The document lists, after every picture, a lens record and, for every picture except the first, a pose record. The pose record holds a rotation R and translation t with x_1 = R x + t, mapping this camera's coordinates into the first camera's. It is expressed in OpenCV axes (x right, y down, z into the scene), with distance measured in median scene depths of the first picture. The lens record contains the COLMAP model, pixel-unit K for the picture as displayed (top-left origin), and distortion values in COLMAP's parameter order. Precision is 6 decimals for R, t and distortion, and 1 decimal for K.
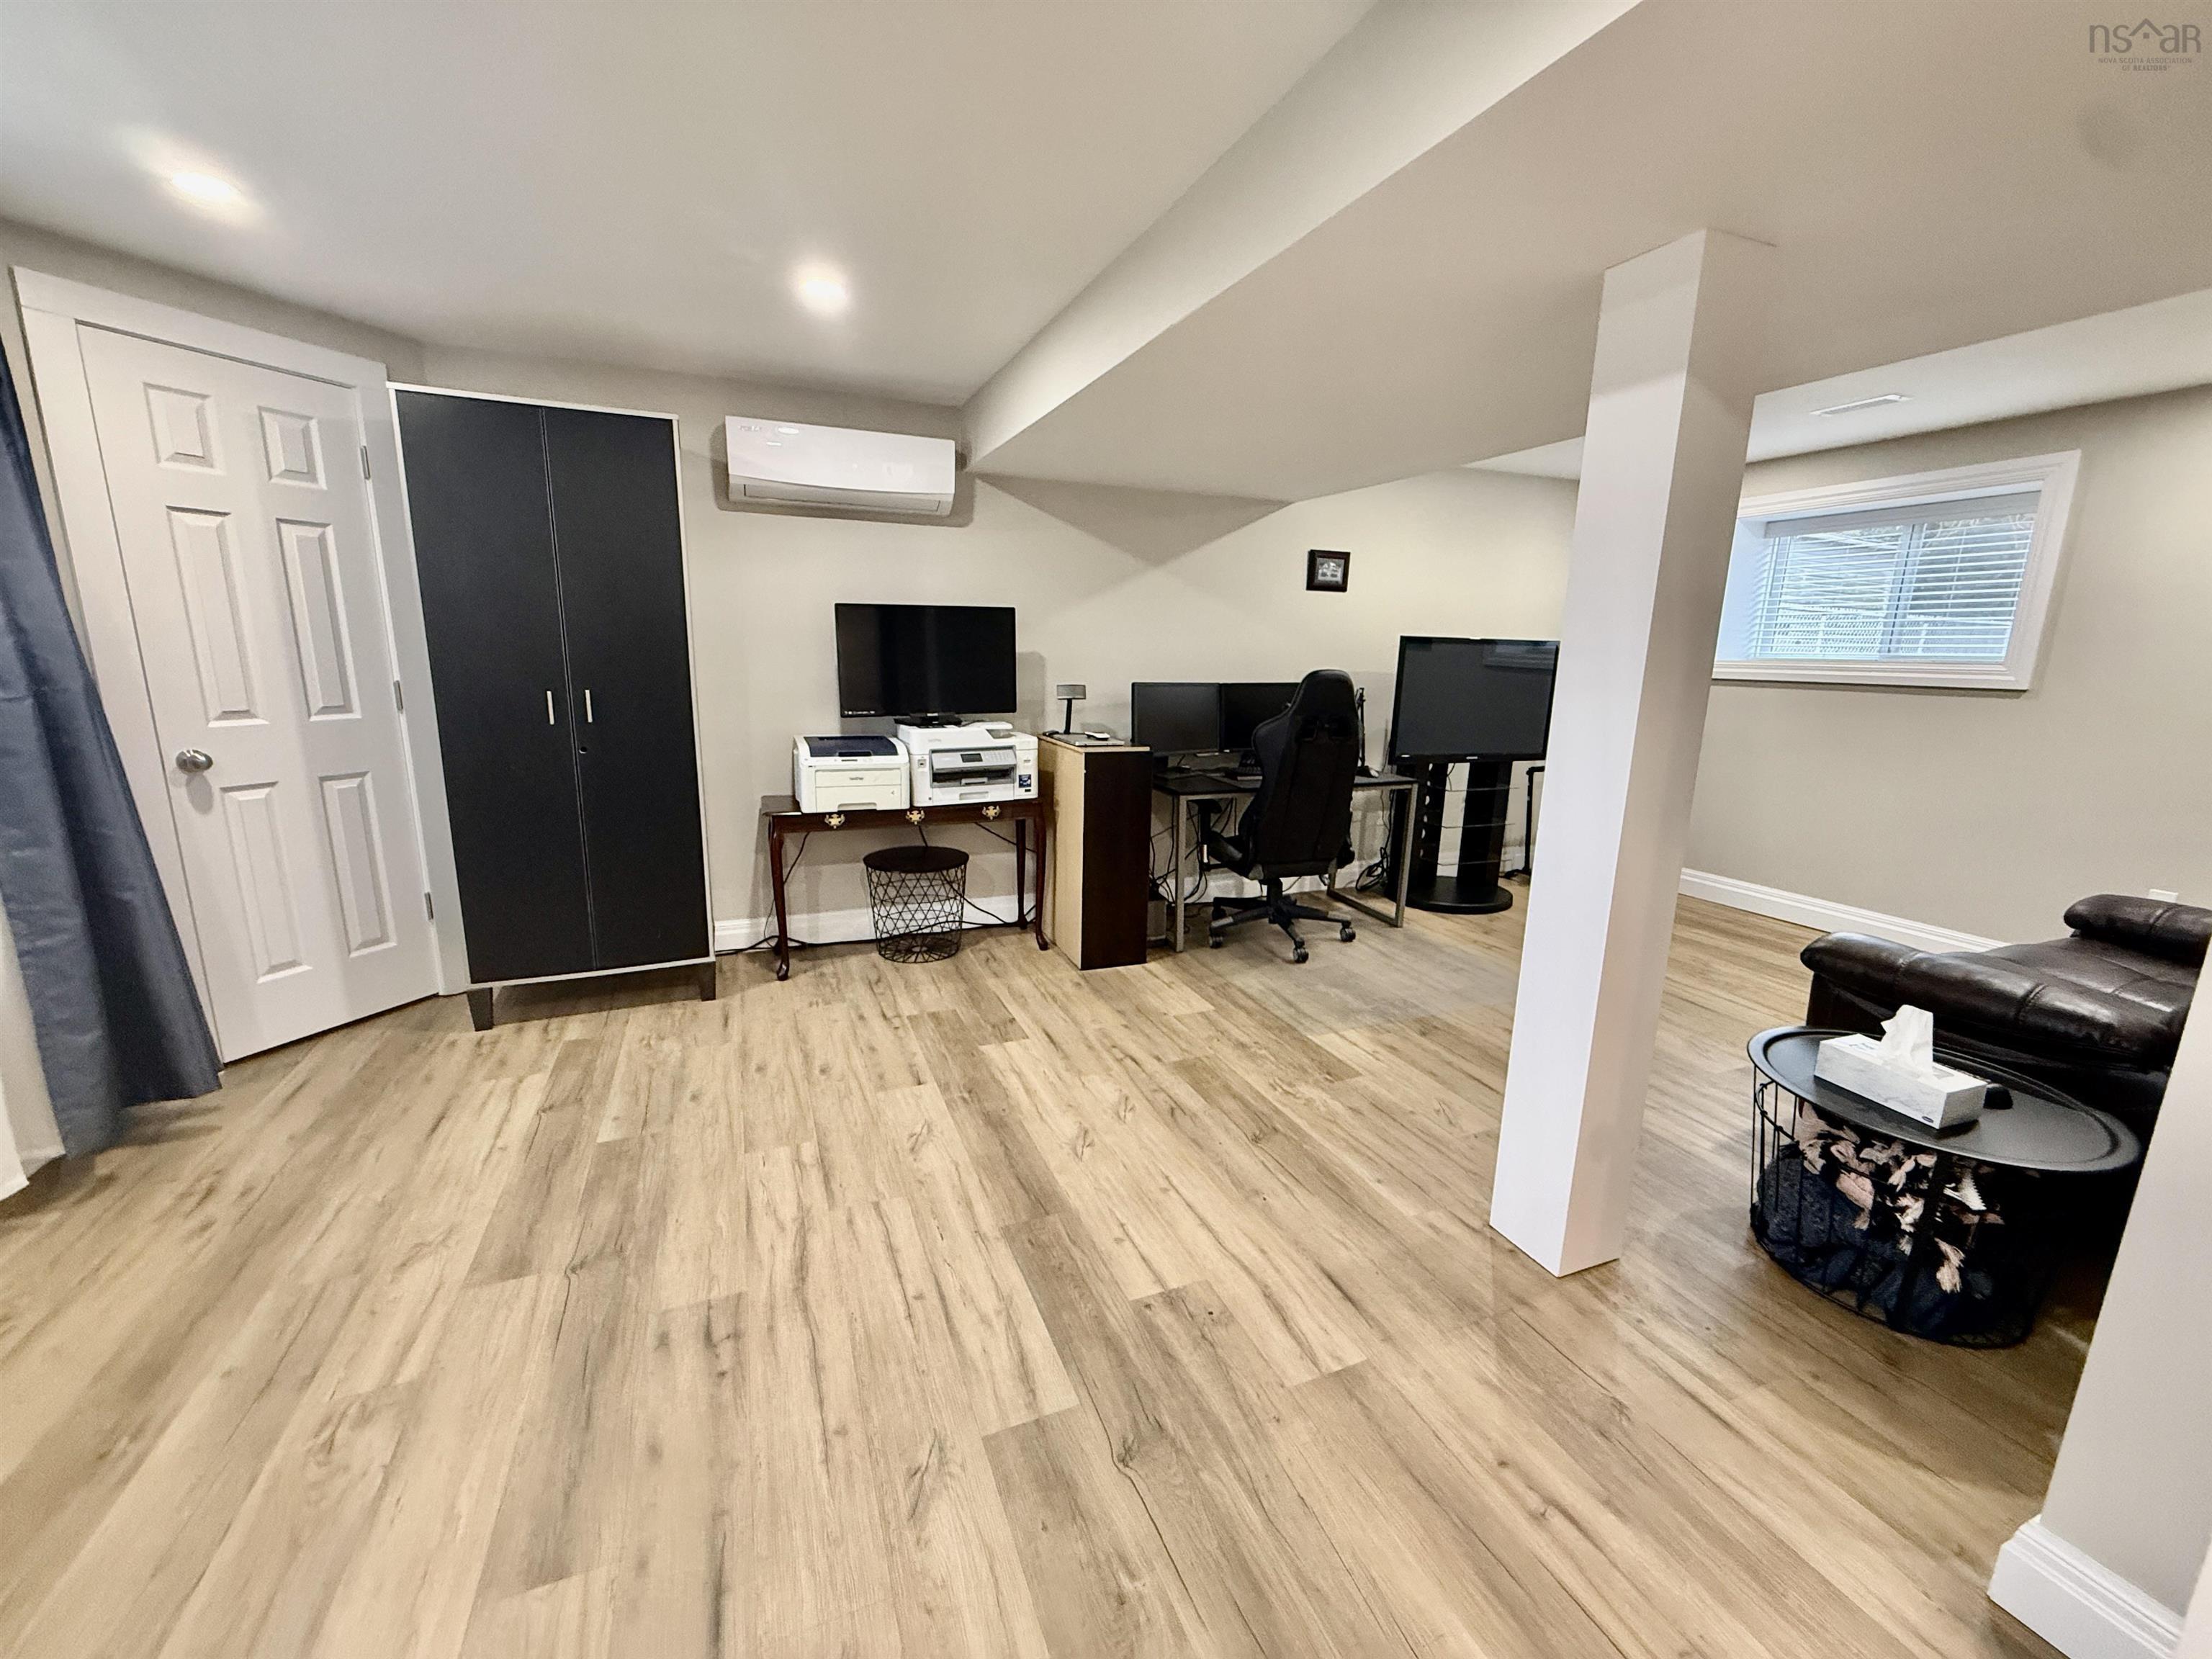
lens RADIAL K [[877.0, 0, 1096.7], [0, 877.0, 828.2], [0, 0, 1]] dist [-0.000664, 0.000205]
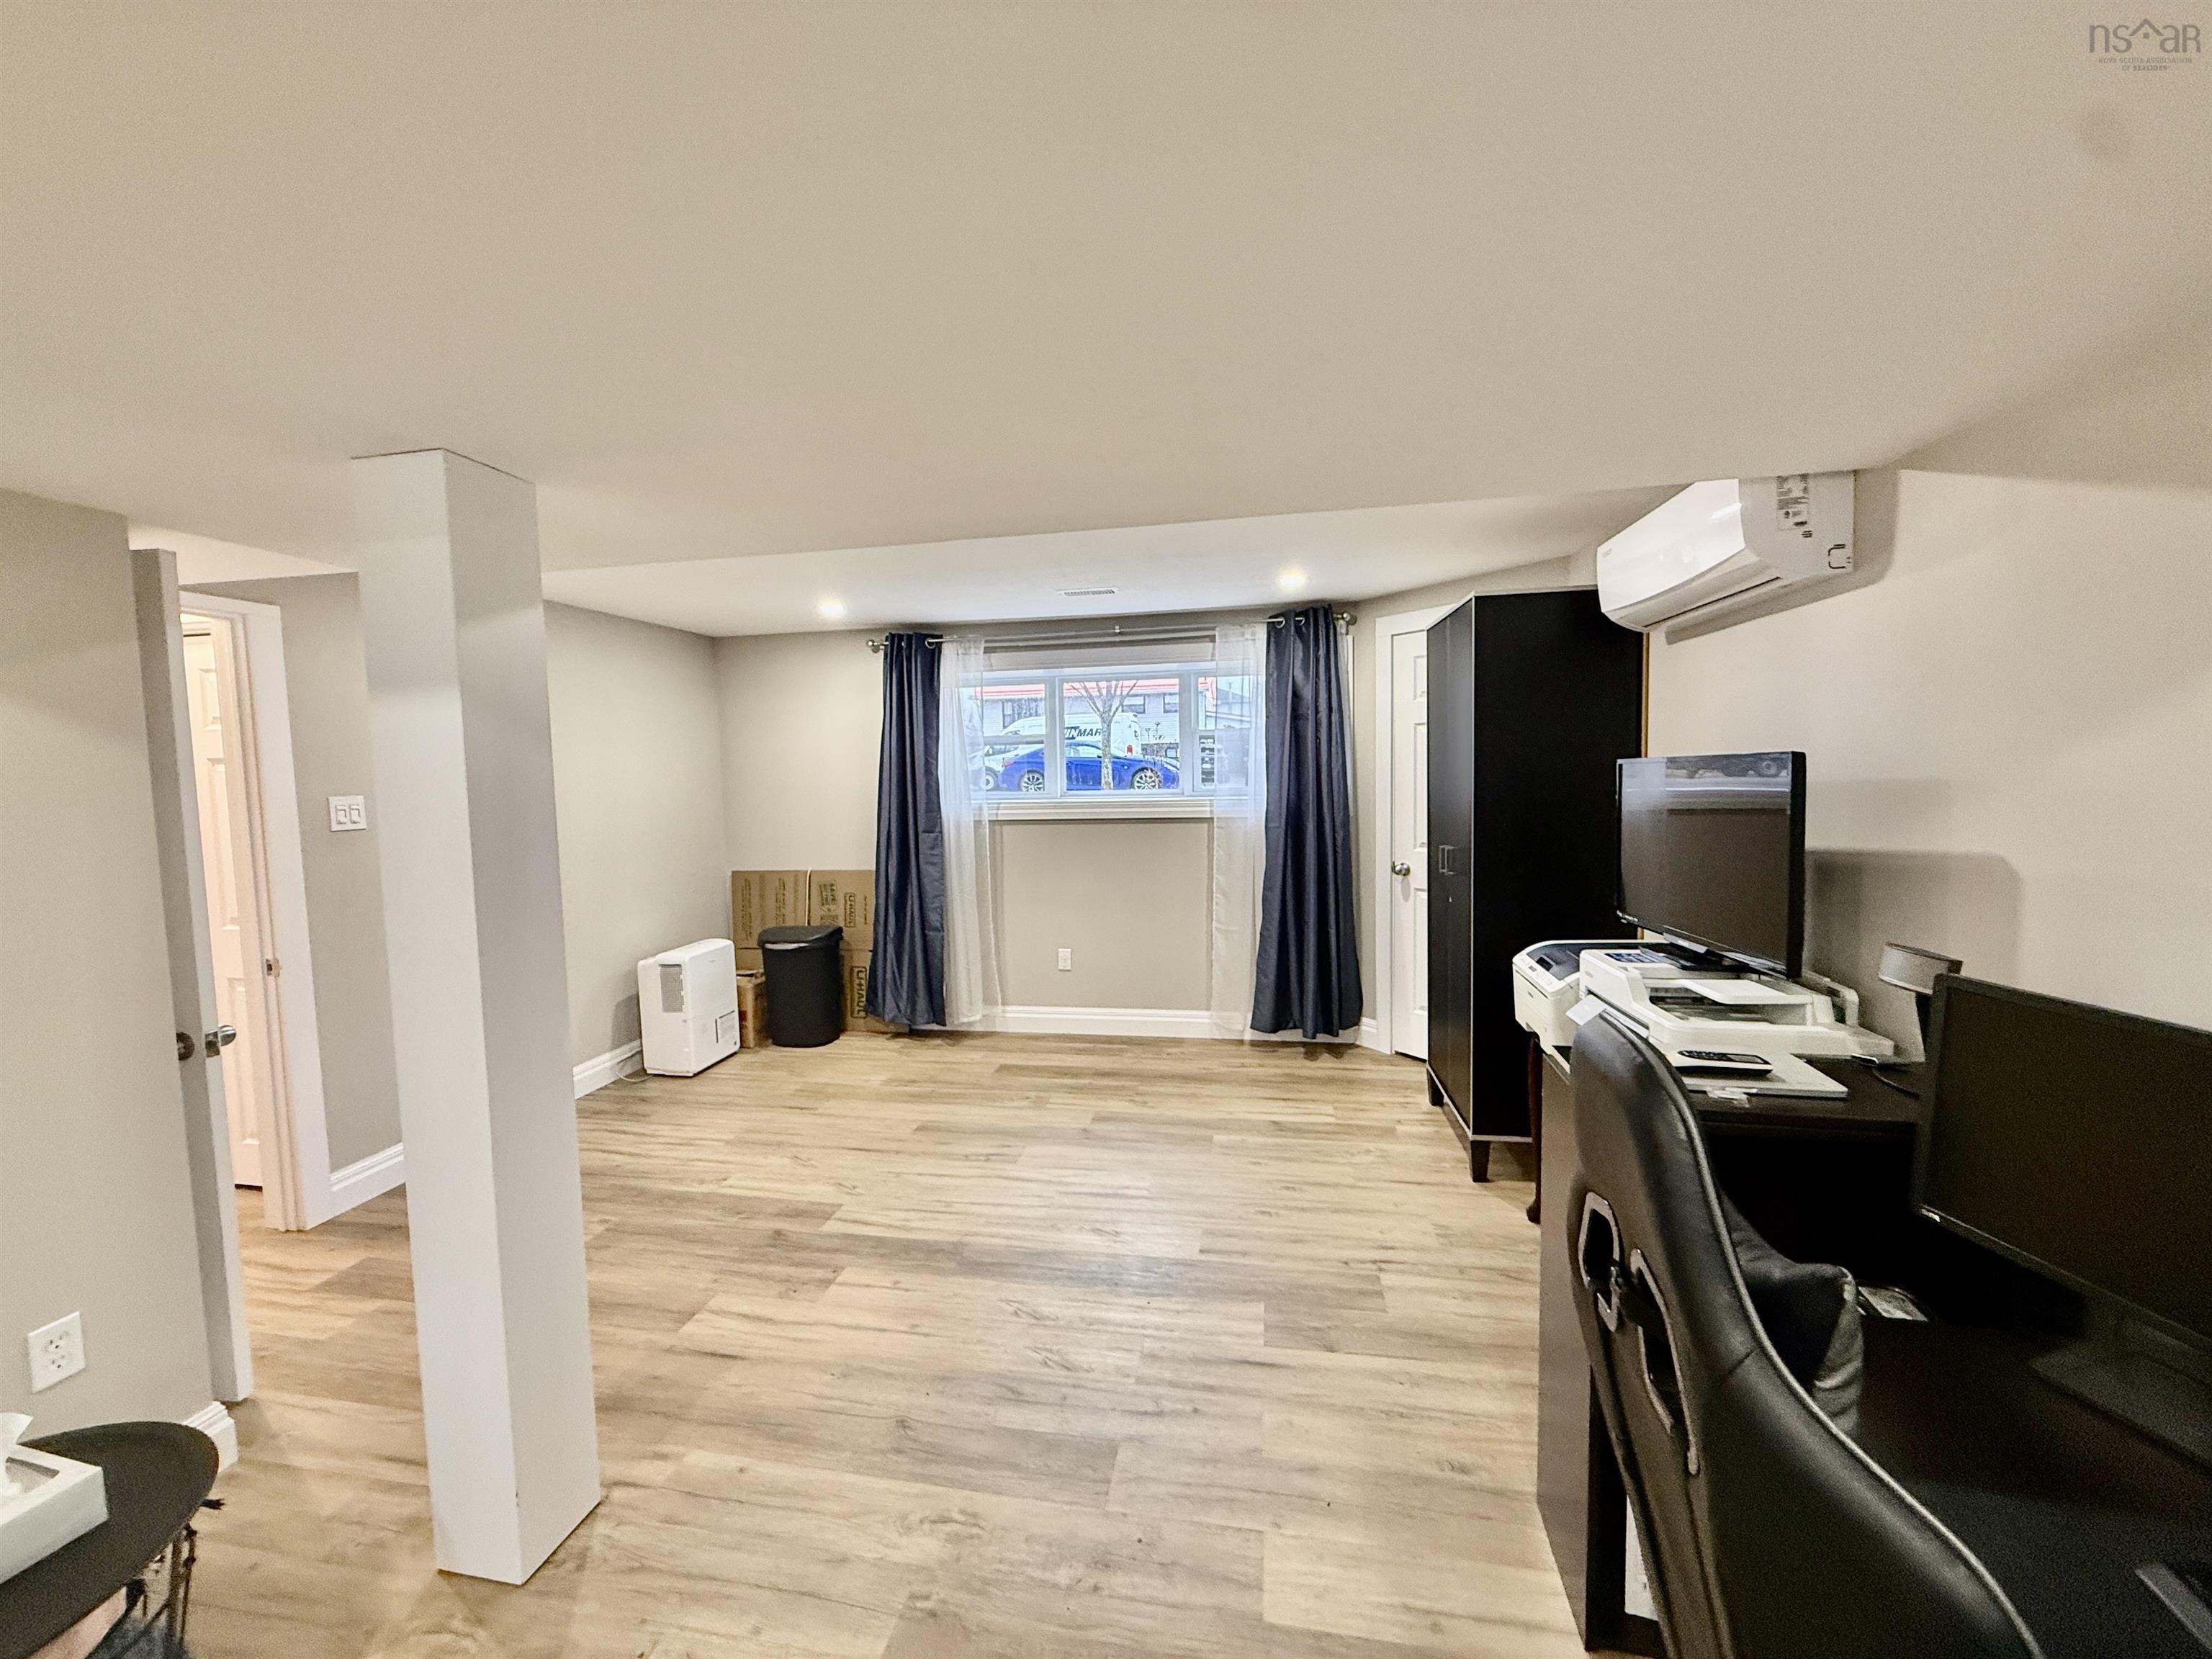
lens RADIAL K [[877.0, 0, 1102.1], [0, 877.0, 829.8], [0, 0, 1]] dist [-0.000664, 0.000205]
pose [[-0.544602, 0.052432, -0.837054, 0.631443], [-0.157887, 0.973790, 0.163722, -0.302197], [0.823699, 0.221323, -0.522050, 1.245662]]
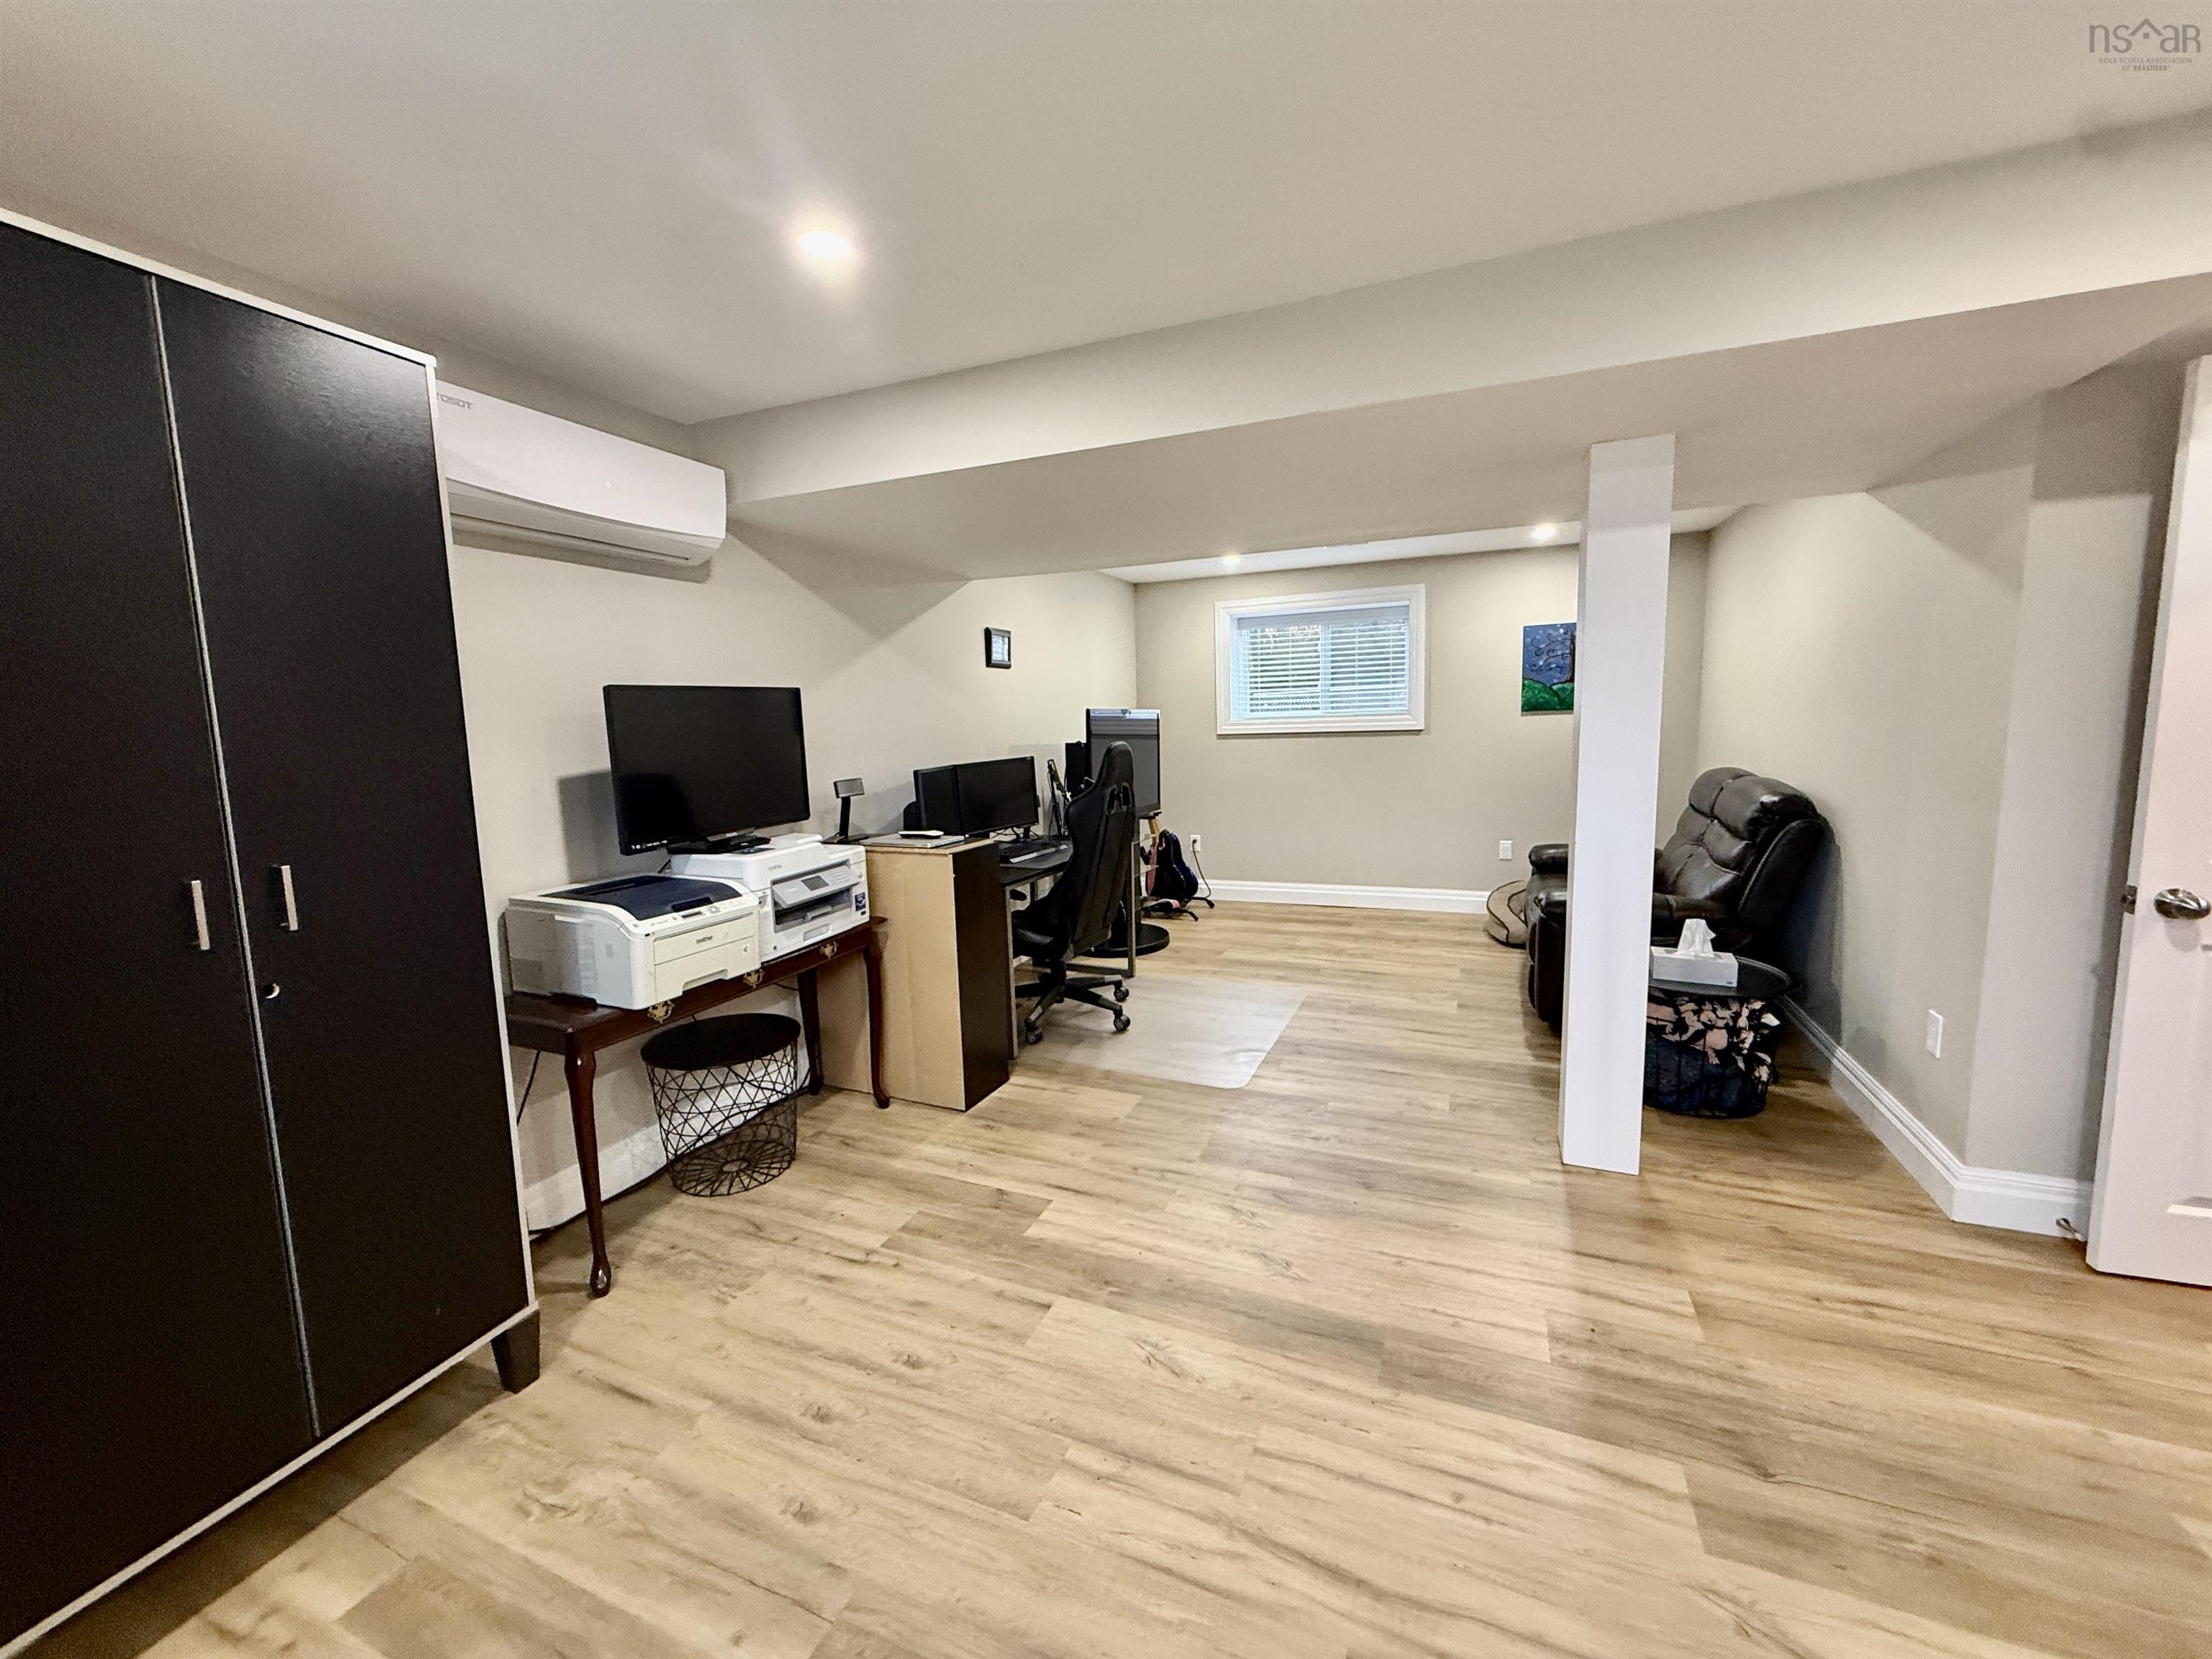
lens RADIAL K [[877.0, 0, 1098.0], [0, 877.0, 828.0], [0, 0, 1]] dist [-0.000664, 0.000205]
pose [[0.713943, -0.124699, 0.689011, -0.603023], [0.183232, 0.982997, -0.011957, -0.091262], [-0.675805, 0.134786, 0.724652, 0.347120]]
